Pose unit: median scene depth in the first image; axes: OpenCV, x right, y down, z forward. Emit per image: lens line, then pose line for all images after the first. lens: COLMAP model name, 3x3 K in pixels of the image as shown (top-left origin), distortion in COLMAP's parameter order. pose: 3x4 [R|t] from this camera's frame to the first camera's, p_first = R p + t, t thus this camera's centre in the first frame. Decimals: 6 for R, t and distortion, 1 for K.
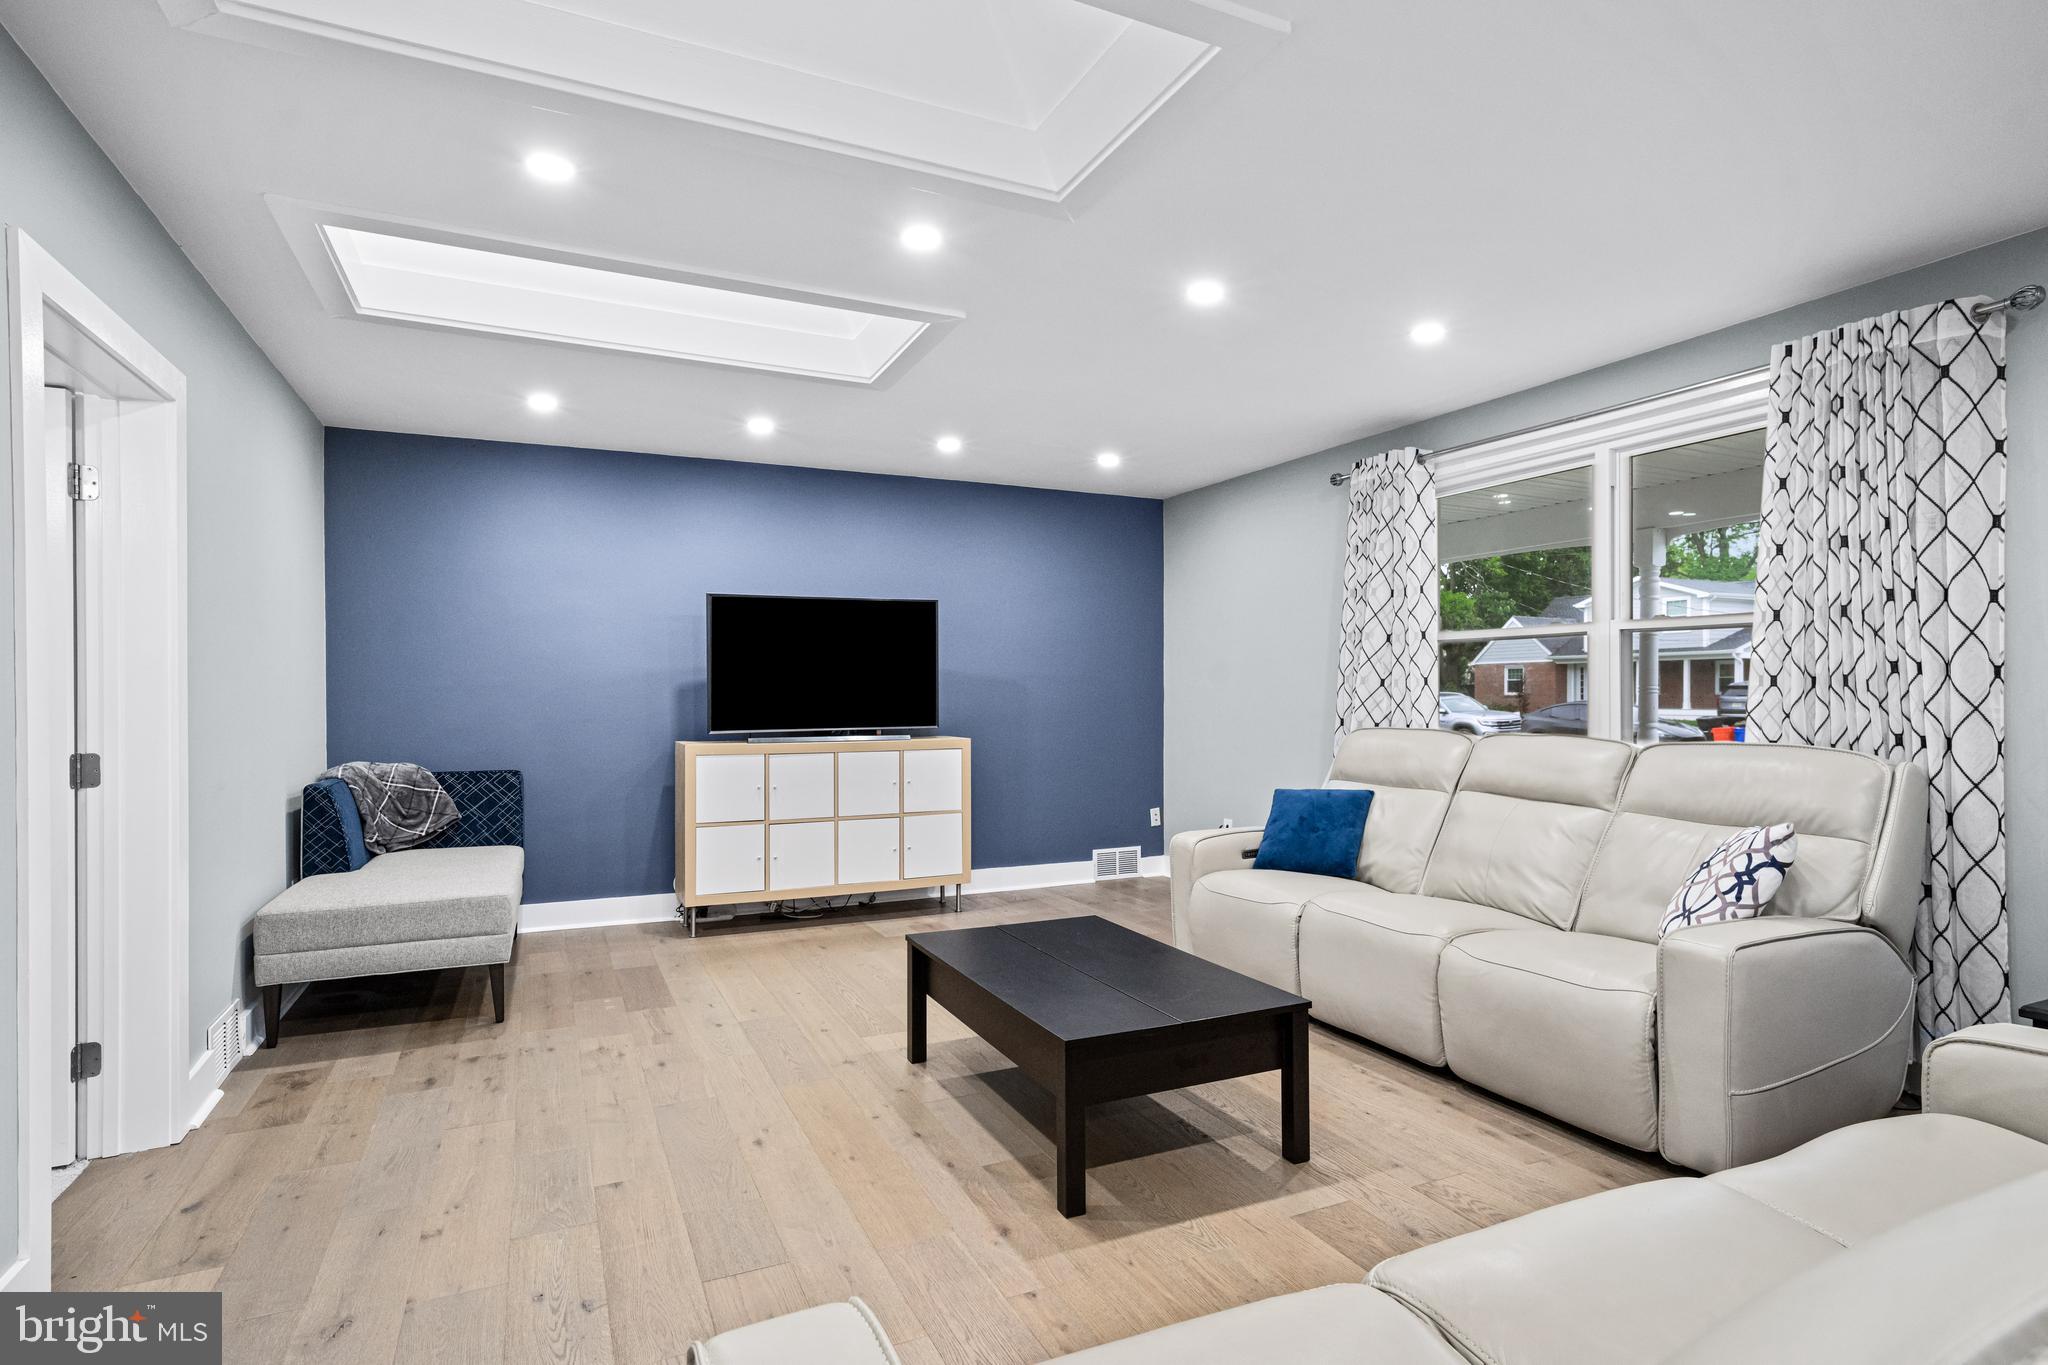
lens RADIAL K [[1048.6, 0, 1024.9], [0, 1048.6, 694.5], [0, 0, 1]] dist [0.004844, 0.000797]
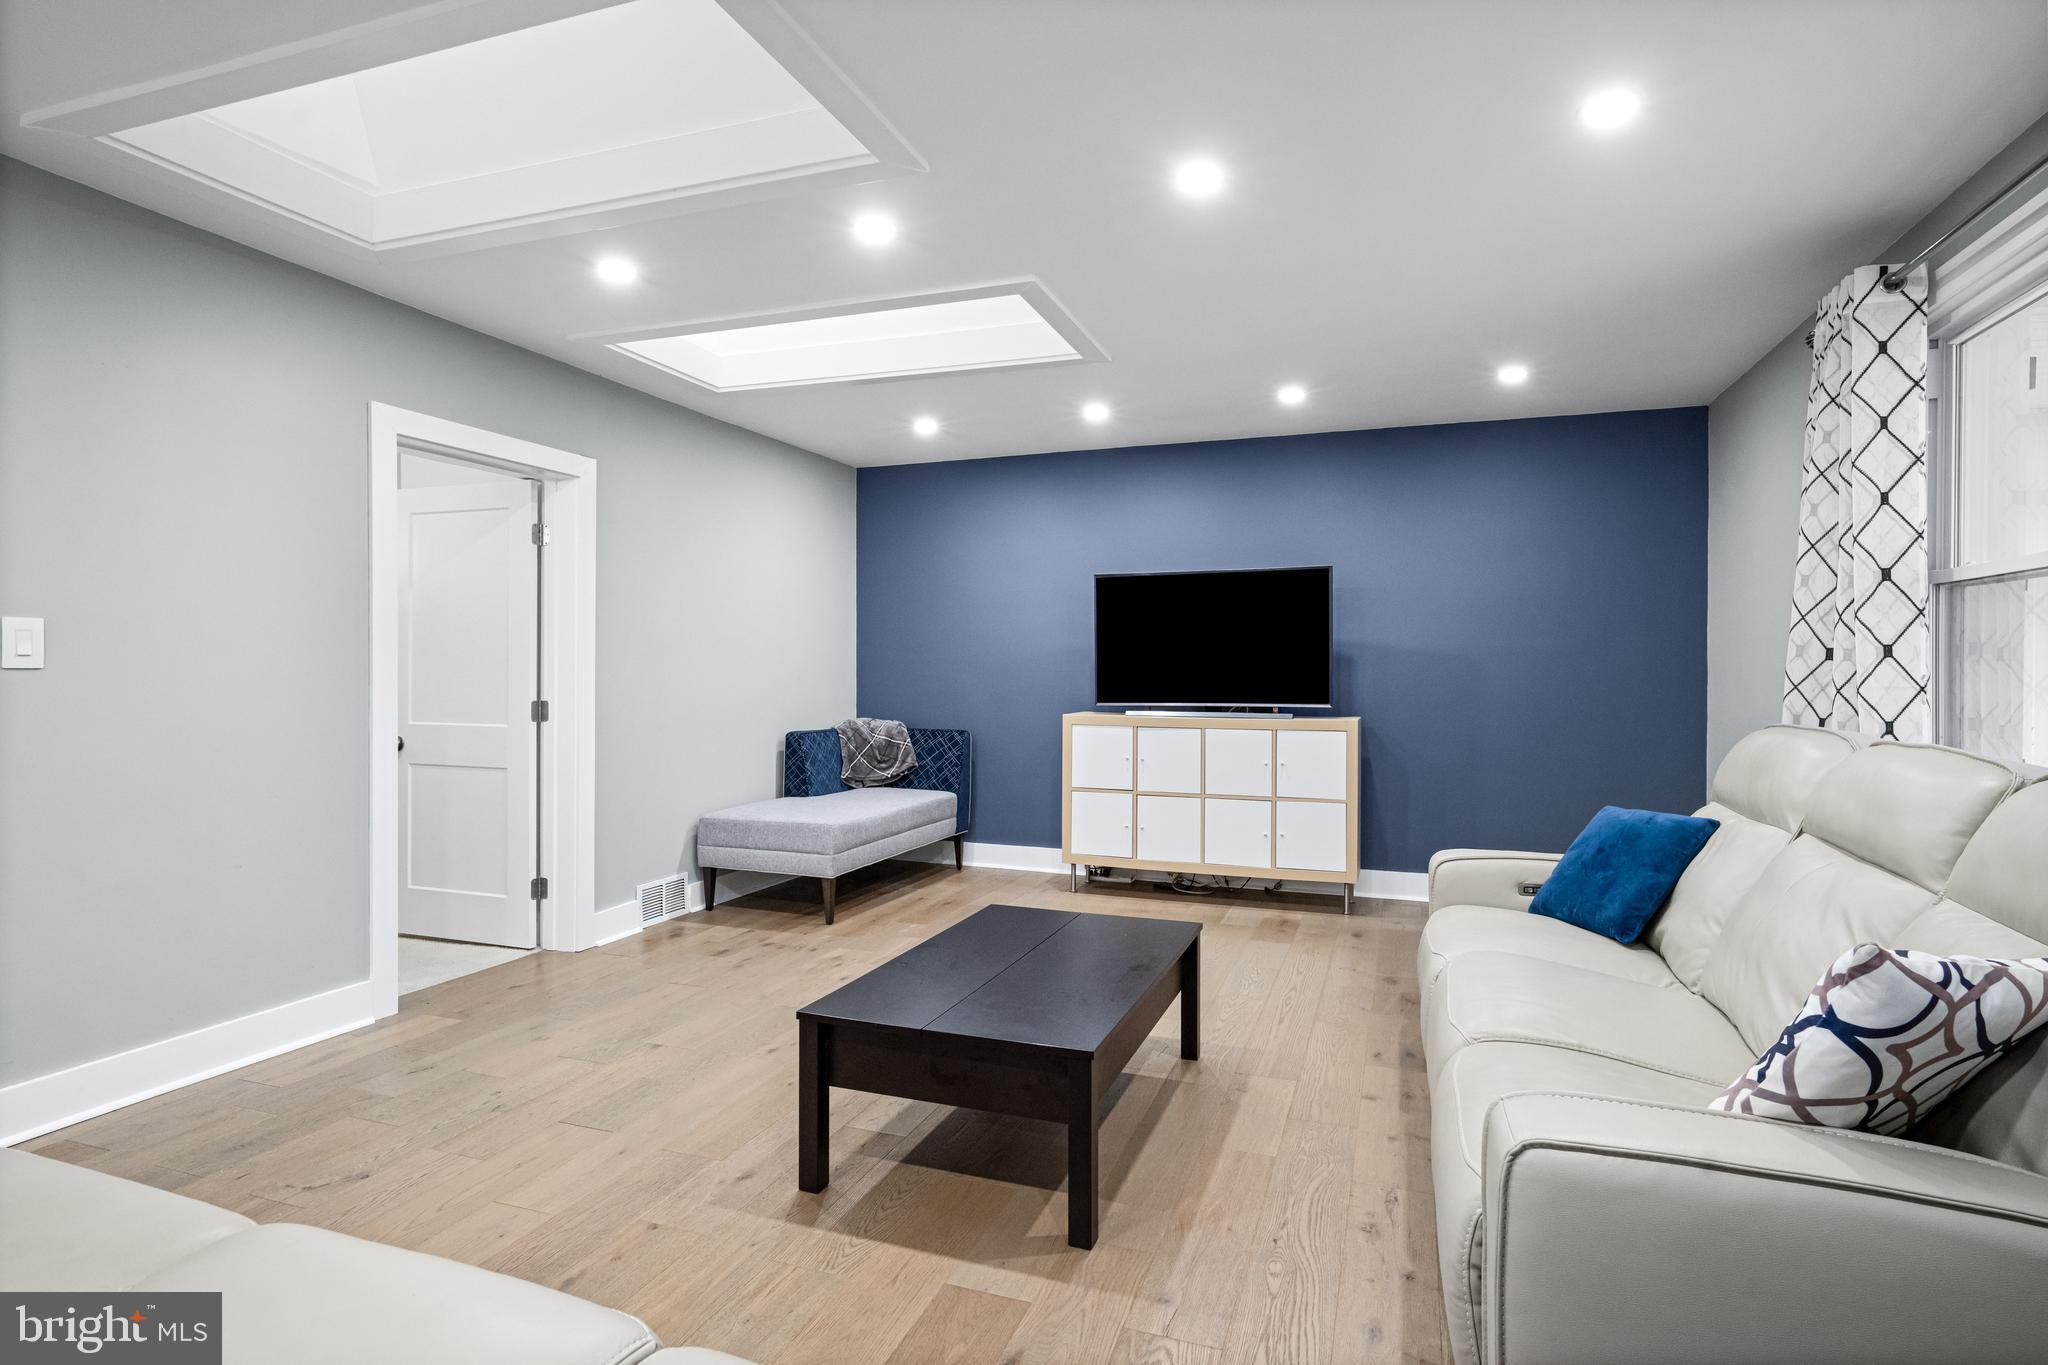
lens RADIAL K [[1031.2, 0, 1027.9], [0, 1031.2, 670.5], [0, 0, 1]] dist [0.005564, 0.000711]
pose [[0.707371, 0.005762, -0.706819, 0.436036], [-0.007256, 0.999973, 0.000890, 0.001513], [0.706805, 0.004499, 0.707394, 0.225478]]
